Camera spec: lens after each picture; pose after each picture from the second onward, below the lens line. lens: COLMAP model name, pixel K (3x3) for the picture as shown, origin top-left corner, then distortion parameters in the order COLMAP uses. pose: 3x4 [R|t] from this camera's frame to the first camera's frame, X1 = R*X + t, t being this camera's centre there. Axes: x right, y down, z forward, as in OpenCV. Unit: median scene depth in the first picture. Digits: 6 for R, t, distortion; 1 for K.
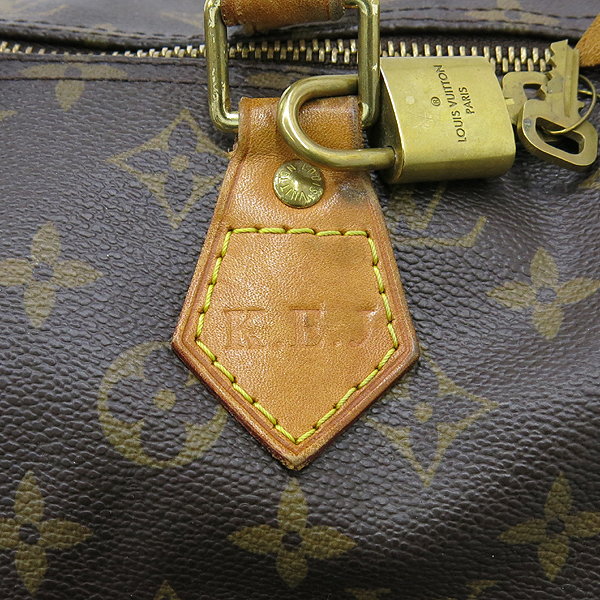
lens RADIAL K [[649.7, 0, 338.7], [0, 649.7, 300.1], [0, 0, 1]] dist [-0.076600, 0.040846]
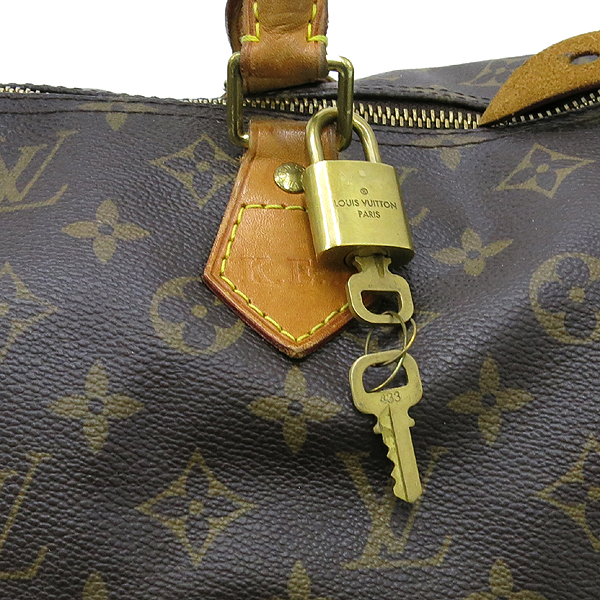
lens RADIAL K [[649.7, 0, 338.7], [0, 649.7, 300.1], [0, 0, 1]] dist [-0.076600, 0.040846]
pose [[0.997568, -0.015920, 0.067865, -0.068547], [0.029133, 0.979684, -0.198420, 0.413241], [-0.063327, 0.199914, 0.977765, -0.362110]]
